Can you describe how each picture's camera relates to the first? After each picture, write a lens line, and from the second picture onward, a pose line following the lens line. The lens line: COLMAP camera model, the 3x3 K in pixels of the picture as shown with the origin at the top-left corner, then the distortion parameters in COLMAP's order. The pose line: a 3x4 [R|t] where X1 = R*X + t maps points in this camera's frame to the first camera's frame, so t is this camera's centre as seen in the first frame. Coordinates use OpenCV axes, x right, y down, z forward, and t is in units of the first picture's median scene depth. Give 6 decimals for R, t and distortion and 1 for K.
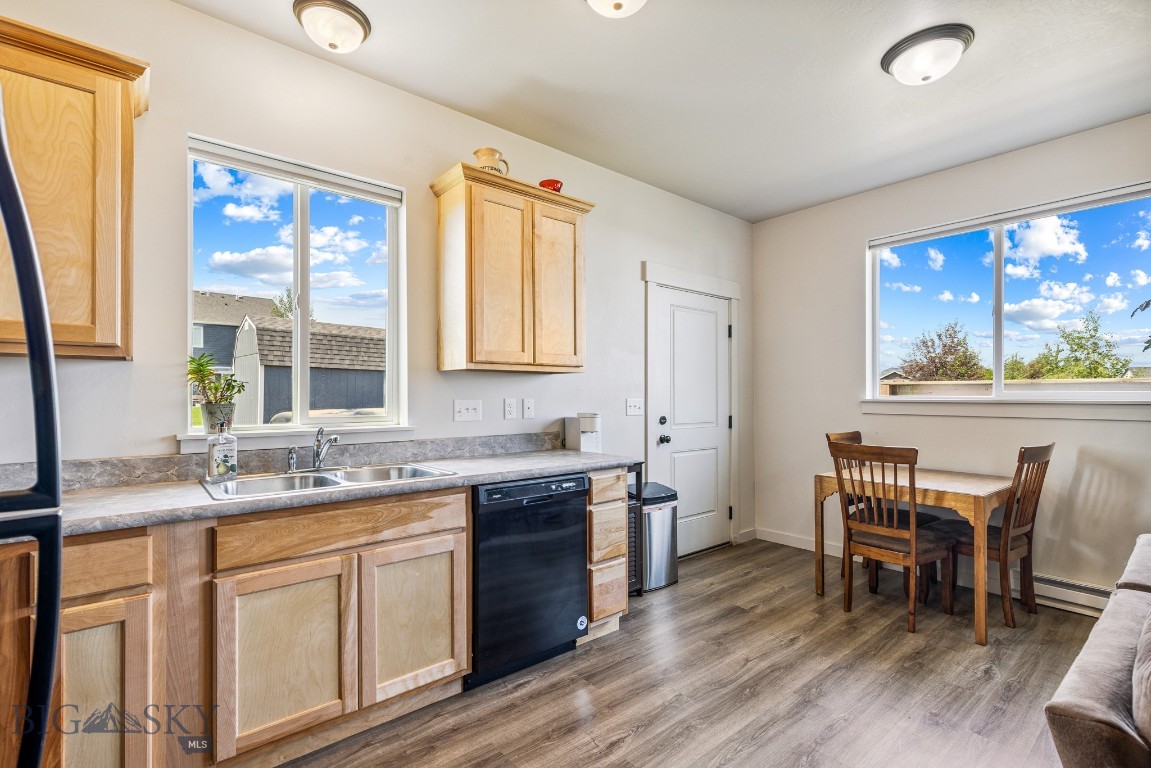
lens RADIAL K [[524.9, 0, 580.5], [0, 524.9, 389.8], [0, 0, 1]] dist [0.000059, 0.000326]
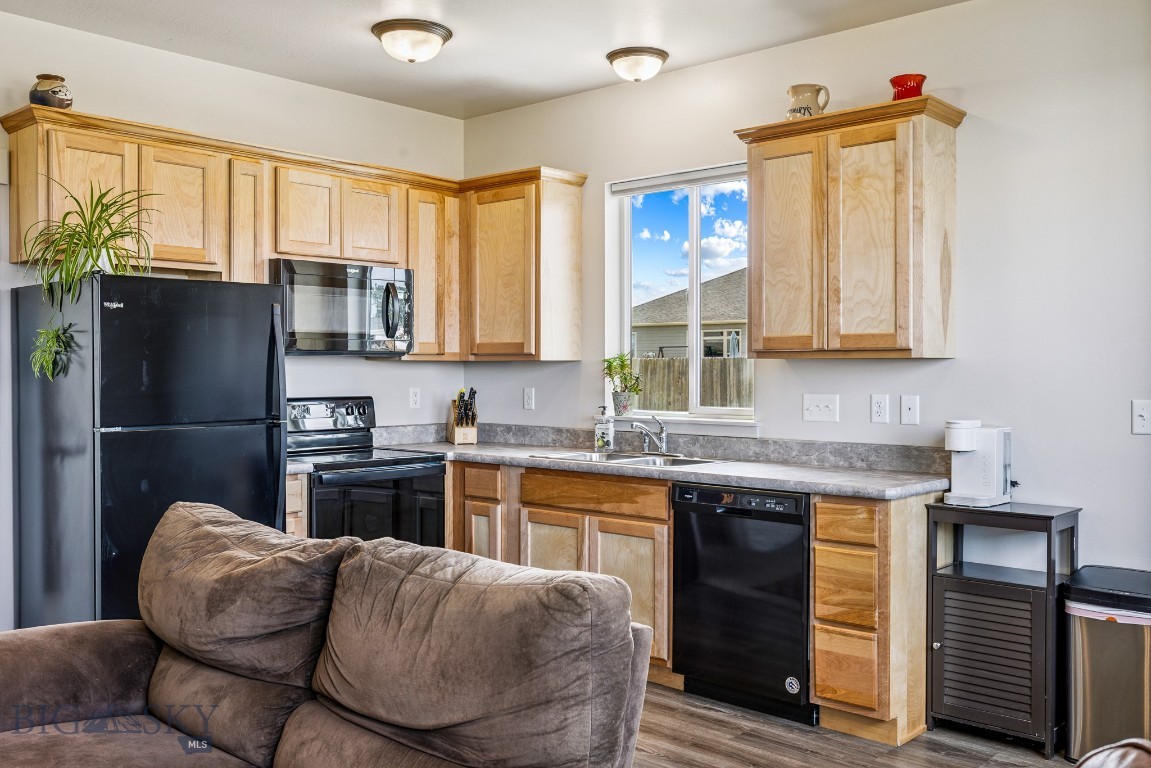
lens RADIAL K [[1043.8, 0, 574.0], [0, 1043.8, 378.1], [0, 0, 1]] dist [-0.004428, -0.006050]
pose [[0.126611, 0.010297, -0.991899, 1.587851], [0.009565, 0.999887, 0.011601, -0.033629], [0.991906, -0.010956, 0.126498, 0.521807]]
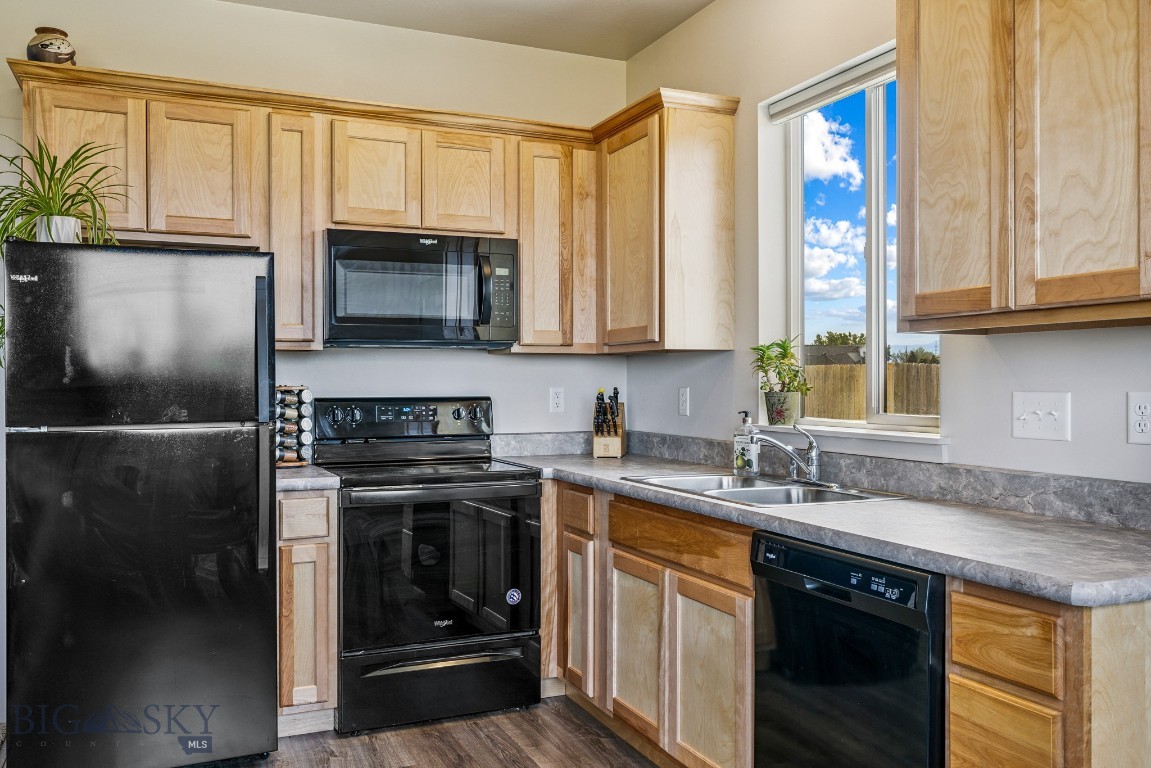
lens RADIAL K [[948.9, 0, 575.5], [0, 948.9, 384.0], [0, 0, 1]] dist [0.003988, -0.000039]
pose [[-0.289210, 0.003425, -0.957259, 0.861332], [0.011836, 0.999930, 0.000002, 0.007588], [0.957192, -0.011330, -0.289230, 1.031915]]
